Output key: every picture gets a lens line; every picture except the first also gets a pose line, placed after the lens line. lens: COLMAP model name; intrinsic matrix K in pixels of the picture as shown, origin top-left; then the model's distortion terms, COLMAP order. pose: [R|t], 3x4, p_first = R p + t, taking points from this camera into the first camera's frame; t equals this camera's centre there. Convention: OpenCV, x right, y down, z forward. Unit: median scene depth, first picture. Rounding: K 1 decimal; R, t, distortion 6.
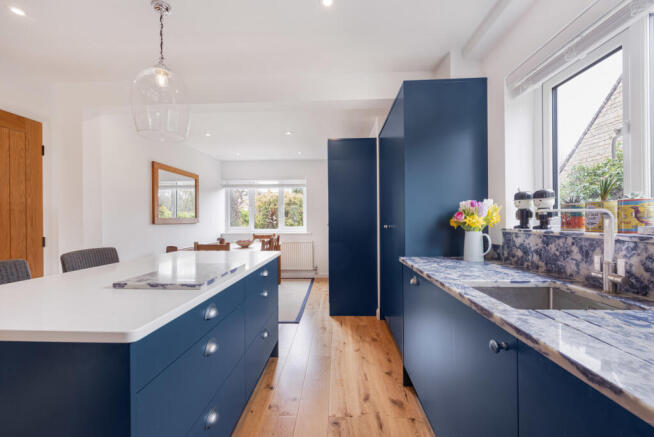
lens RADIAL K [[265.3, 0, 327.0], [0, 265.3, 218.9], [0, 0, 1]] dist [-0.000117, -0.000005]
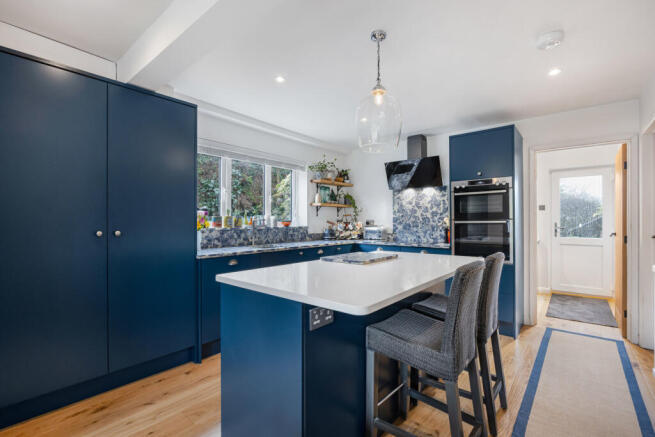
lens RADIAL K [[299.6, 0, 328.6], [0, 299.6, 217.3], [0, 0, 1]] dist [-0.000533, 0.000071]
pose [[-0.782399, 0.009739, 0.622701, -1.482557], [-0.000254, 0.999873, -0.015957, -0.005553], [-0.622777, -0.012643, -0.782297, 2.525936]]
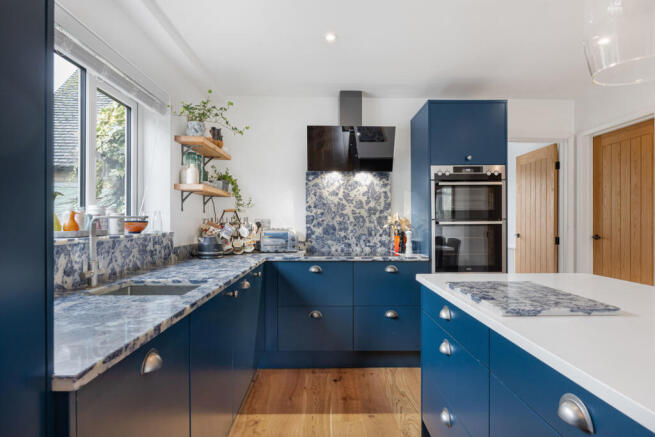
lens RADIAL K [[379.3, 0, 328.4], [0, 379.3, 224.7], [0, 0, 1]] dist [0.004860, 0.000050]
pose [[-0.999171, 0.000142, -0.040701, 0.064113], [-0.000041, 0.999990, 0.004496, -0.006239], [0.040701, 0.004494, -0.999161, 2.102060]]
